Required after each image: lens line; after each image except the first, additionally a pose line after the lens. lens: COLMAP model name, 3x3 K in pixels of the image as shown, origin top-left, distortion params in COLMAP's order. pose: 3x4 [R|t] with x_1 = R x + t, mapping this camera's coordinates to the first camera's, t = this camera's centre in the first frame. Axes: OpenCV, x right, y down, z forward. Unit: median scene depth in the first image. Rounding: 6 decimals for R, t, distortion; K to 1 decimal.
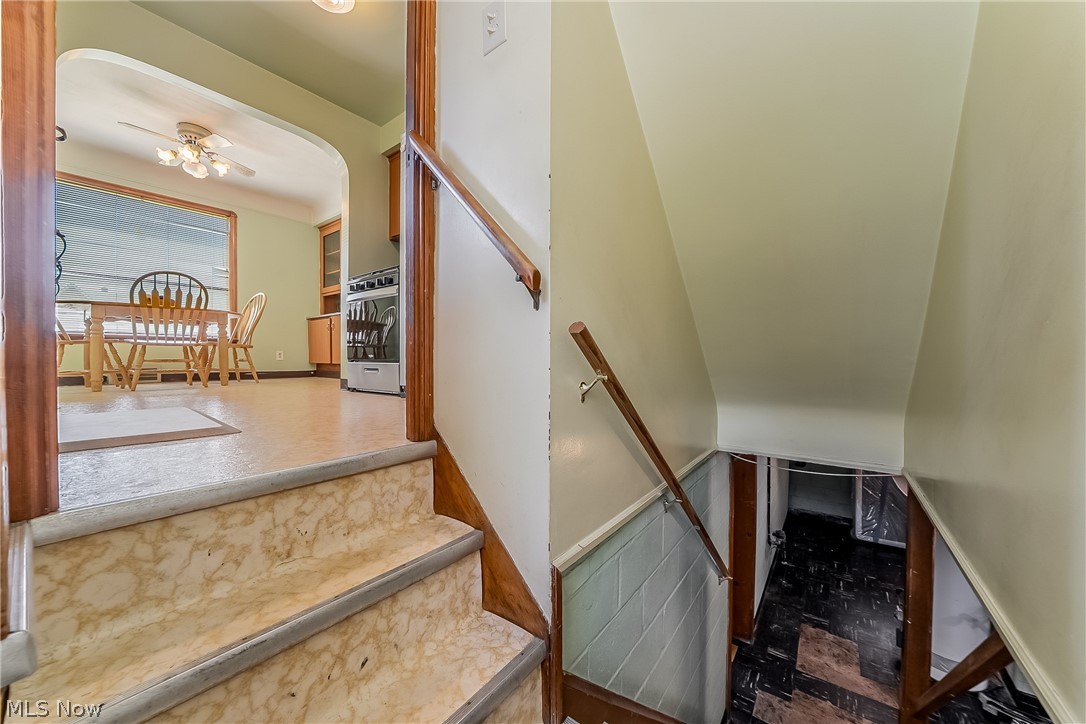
lens RADIAL K [[379.4, 0, 531.5], [0, 379.4, 356.3], [0, 0, 1]] dist [-0.015916, 0.000655]
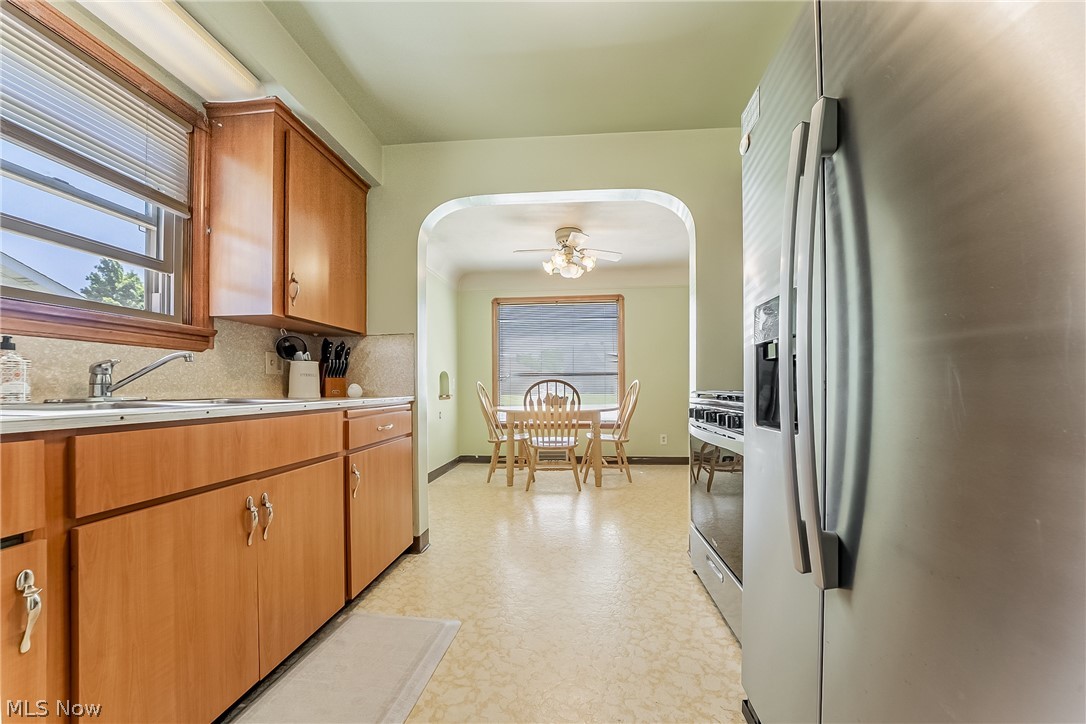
lens RADIAL K [[379.4, 0, 551.9], [0, 379.4, 387.8], [0, 0, 1]] dist [-0.015916, 0.000655]
pose [[0.553073, -0.001194, -0.833132, -0.083332], [0.003720, 0.999993, 0.001037, -0.188665], [0.833124, -0.003673, 0.553074, 0.392150]]
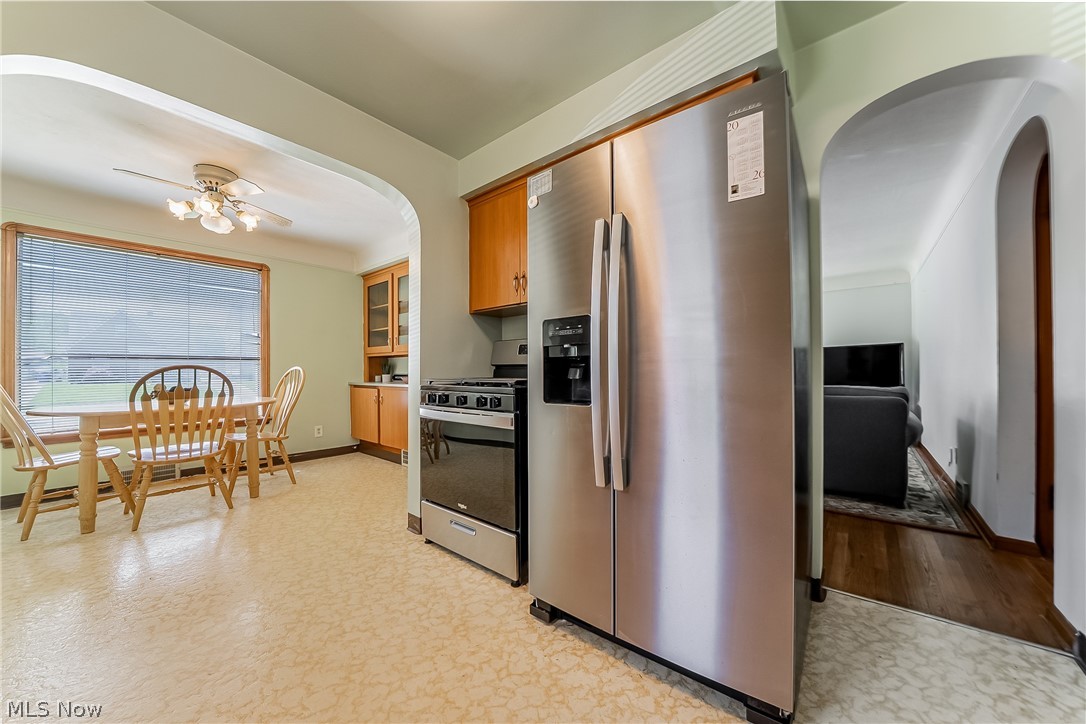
lens RADIAL K [[379.4, 0, 528.2], [0, 379.4, 366.9], [0, 0, 1]] dist [-0.015916, 0.000655]
pose [[0.998004, -0.005591, -0.062905, -0.215518], [0.004713, 0.999890, -0.014087, -0.191883], [0.062977, 0.013763, 0.997920, 0.275064]]
